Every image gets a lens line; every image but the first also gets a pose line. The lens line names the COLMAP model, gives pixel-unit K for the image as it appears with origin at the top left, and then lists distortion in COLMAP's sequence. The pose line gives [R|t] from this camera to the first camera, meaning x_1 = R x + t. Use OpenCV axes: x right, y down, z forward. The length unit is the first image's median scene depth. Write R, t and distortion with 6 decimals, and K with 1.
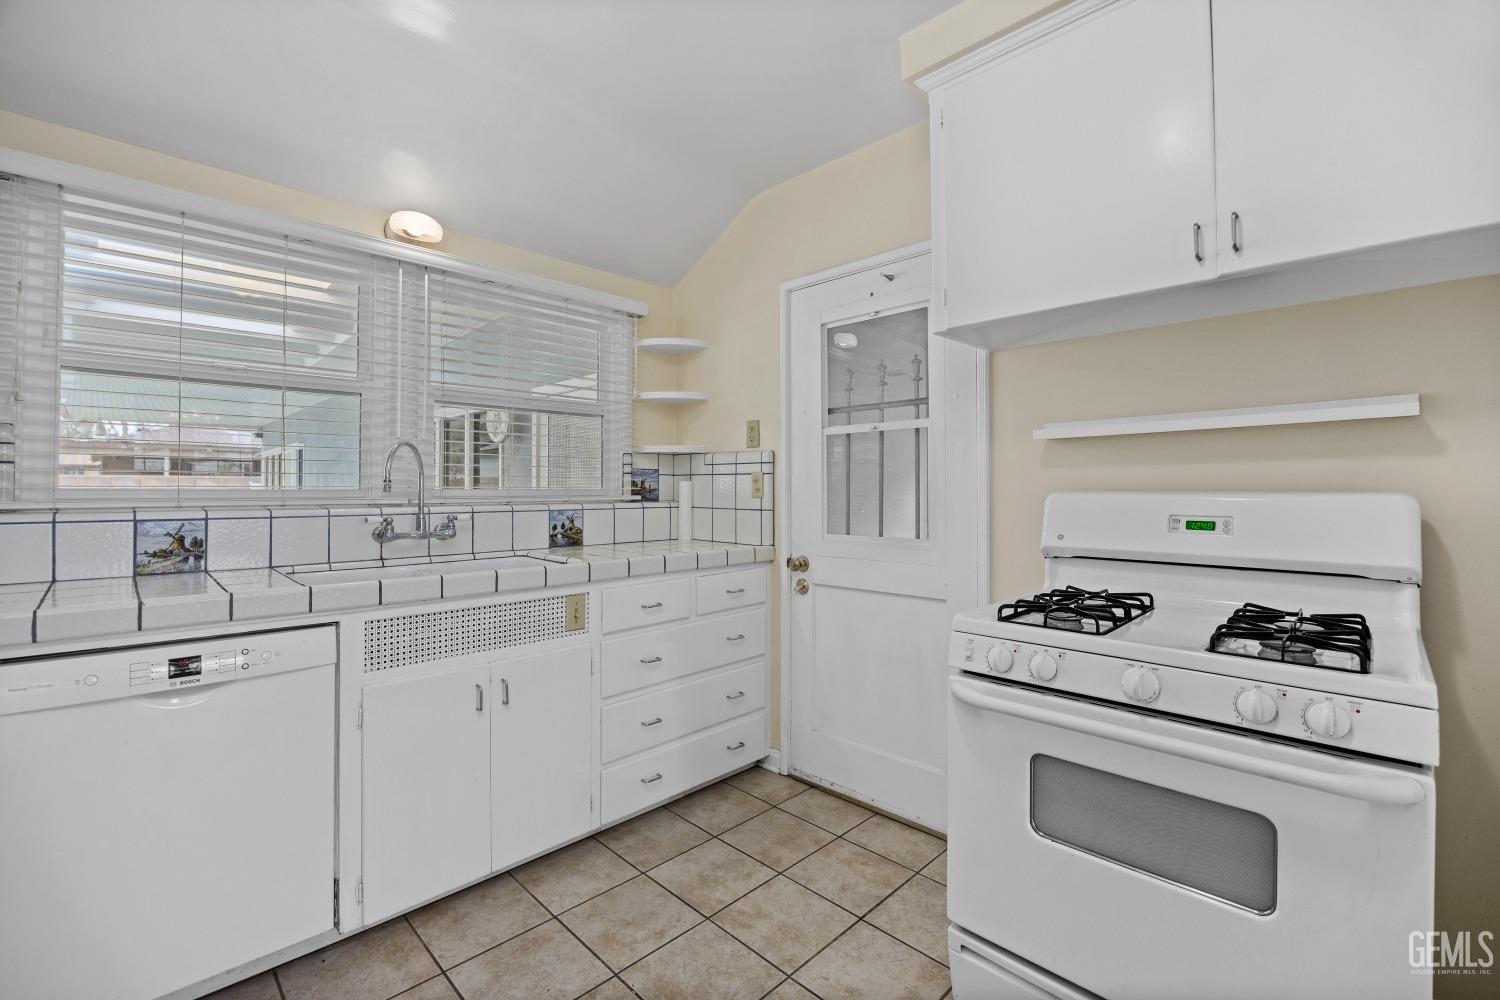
lens RADIAL K [[657.6, 0, 752.3], [0, 657.6, 482.2], [0, 0, 1]] dist [-0.012518, -0.000253]
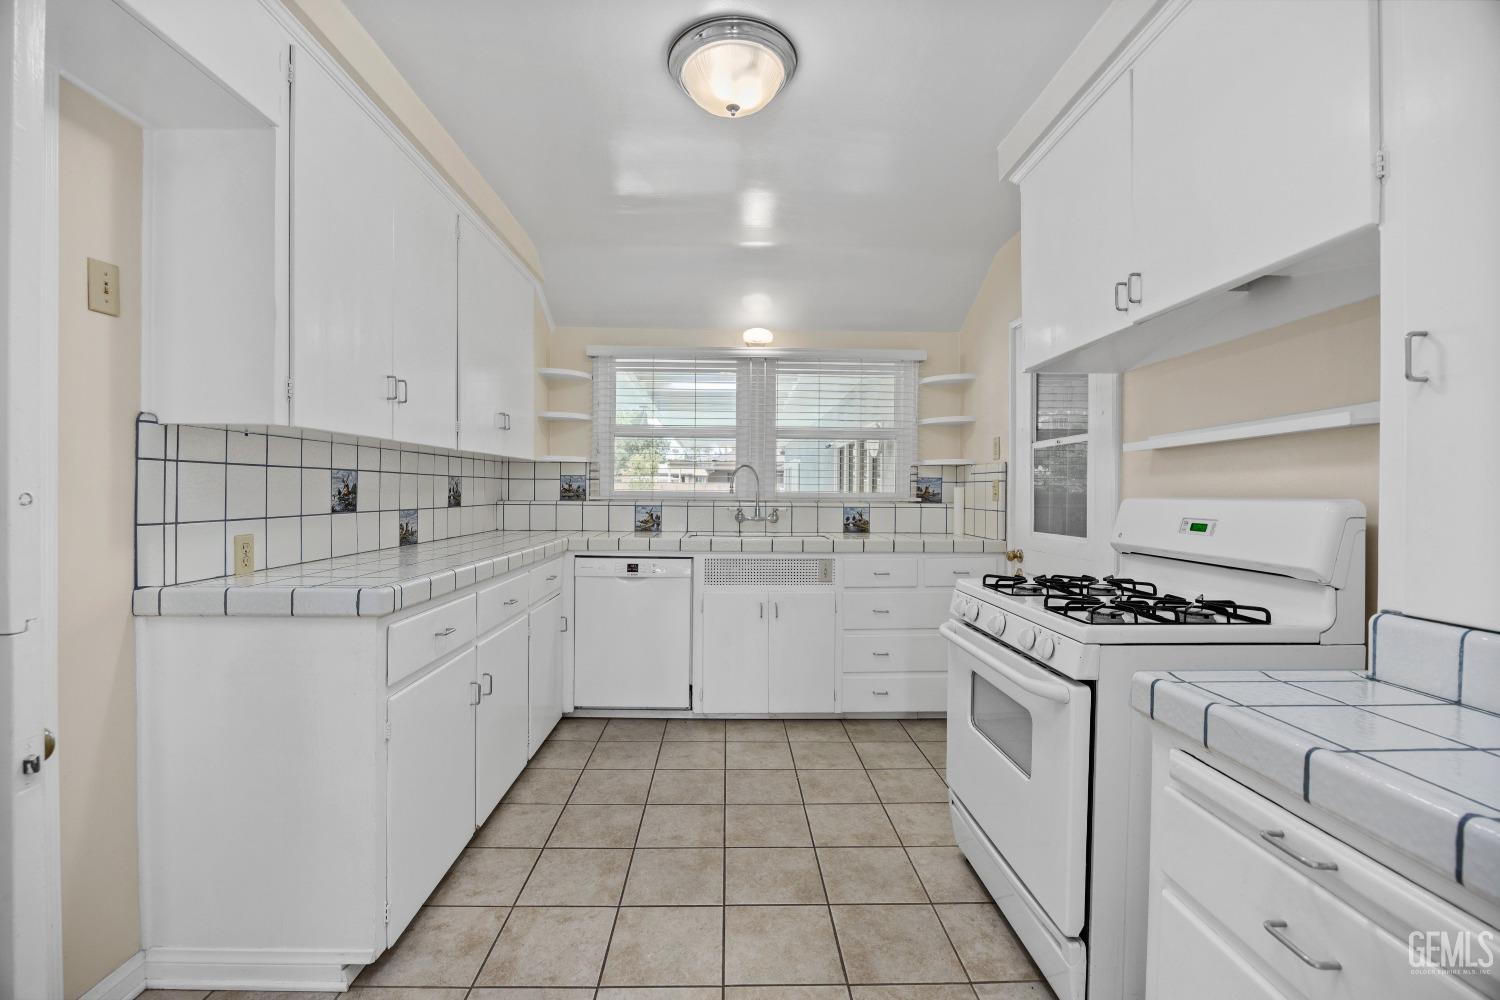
lens RADIAL K [[657.6, 0, 747.3], [0, 657.6, 497.5], [0, 0, 1]] dist [-0.012518, -0.000253]
pose [[0.723361, 0.011268, -0.690378, 0.675512], [-0.000558, 0.999876, 0.015735, -0.002121], [0.690470, -0.010997, 0.723278, -0.264377]]
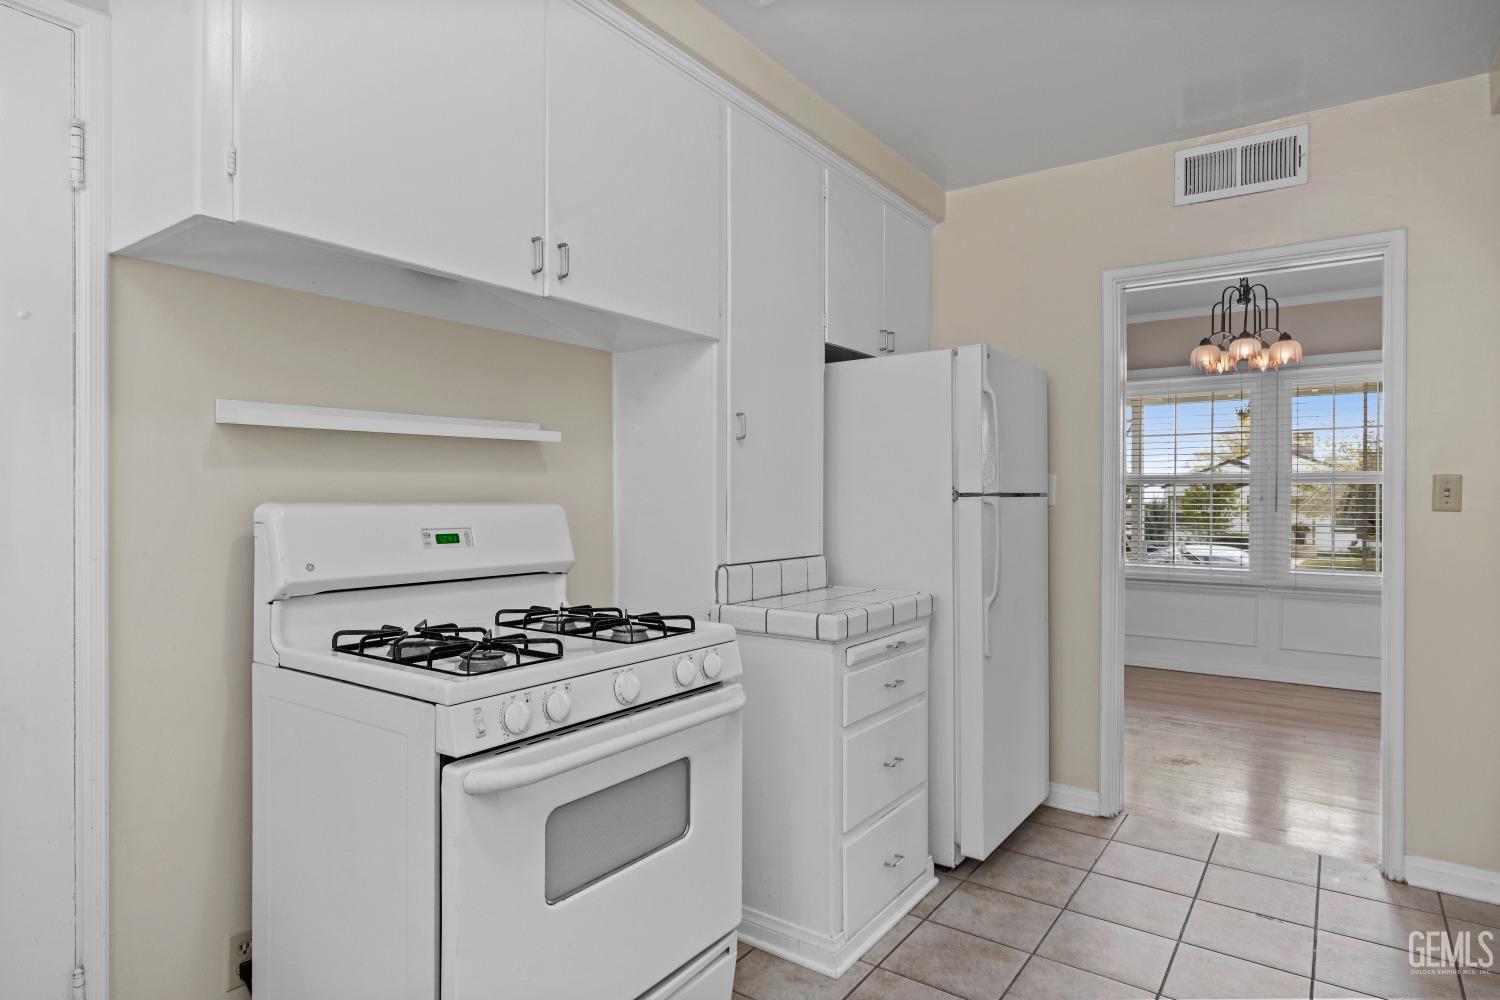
lens RADIAL K [[843.8, 0, 748.2], [0, 843.8, 496.4], [0, 0, 1]] dist [-0.000496, -0.000229]
pose [[-0.153355, 0.007663, 0.988141, -0.431115], [-0.008336, 0.999924, -0.009048, 0.009681], [-0.988136, -0.009625, -0.153279, 0.570436]]
